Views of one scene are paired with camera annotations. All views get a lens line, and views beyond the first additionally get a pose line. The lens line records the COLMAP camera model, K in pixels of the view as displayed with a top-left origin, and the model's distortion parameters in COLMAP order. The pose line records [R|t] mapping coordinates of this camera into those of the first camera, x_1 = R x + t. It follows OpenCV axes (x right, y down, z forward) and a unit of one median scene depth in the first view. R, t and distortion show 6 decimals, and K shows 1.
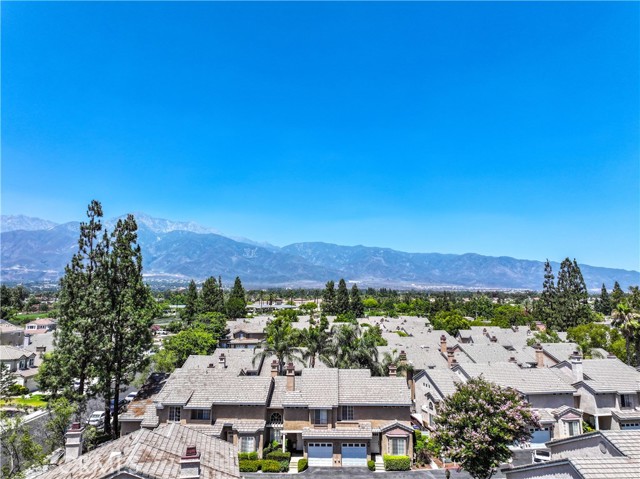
lens RADIAL K [[448.4, 0, 324.0], [0, 448.4, 238.9], [0, 0, 1]] dist [0.004165, 0.004780]
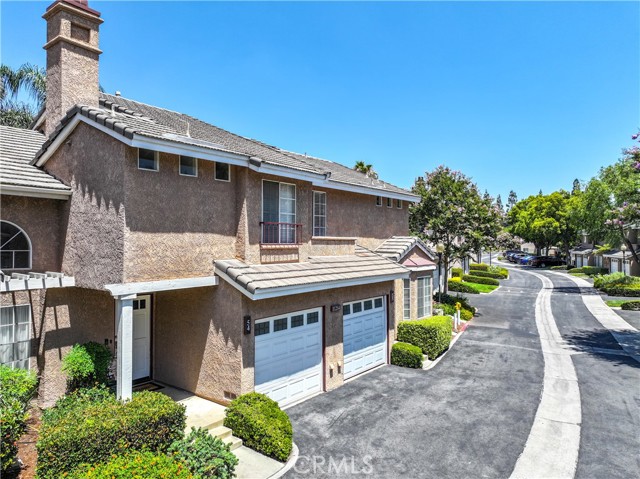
lens RADIAL K [[448.4, 0, 323.6], [0, 448.4, 239.4], [0, 0, 1]] dist [0.004165, 0.004780]
pose [[0.586889, 0.000646, 0.809667, -0.188192], [-0.110226, 0.990753, 0.079107, 0.389050], [-0.802129, -0.135673, 0.581533, 0.841818]]
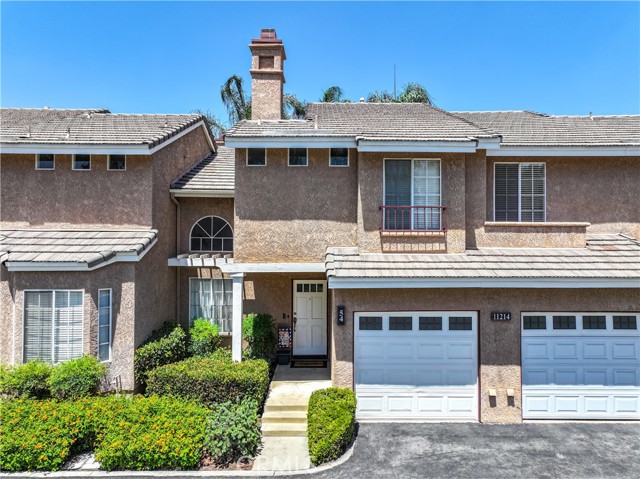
lens RADIAL K [[448.4, 0, 316.1], [0, 448.4, 238.1], [0, 0, 1]] dist [0.004165, 0.004780]
pose [[0.999588, -0.003111, 0.028535, -0.057662], [-0.000620, 0.991538, 0.129811, 0.389649], [-0.028697, -0.129776, 0.991128, 0.795898]]
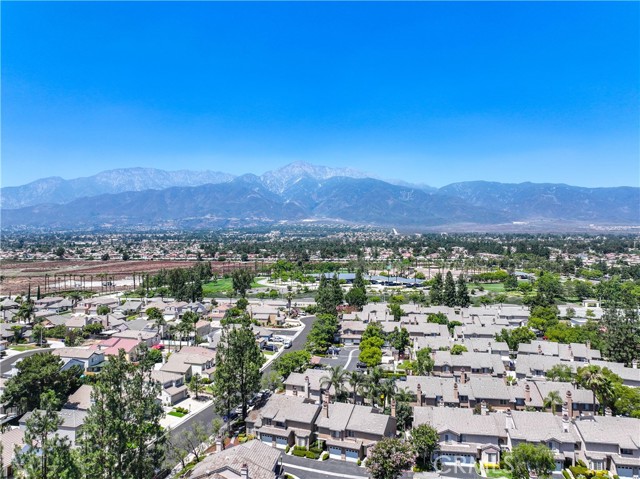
lens RADIAL K [[448.4, 0, 322.6], [0, 448.4, 242.6], [0, 0, 1]] dist [0.004165, 0.004780]
pose [[0.938810, -0.004529, -0.344407, 0.606626], [0.052267, 0.990207, 0.129452, -0.672407], [0.340448, -0.139532, 0.929853, -0.698295]]
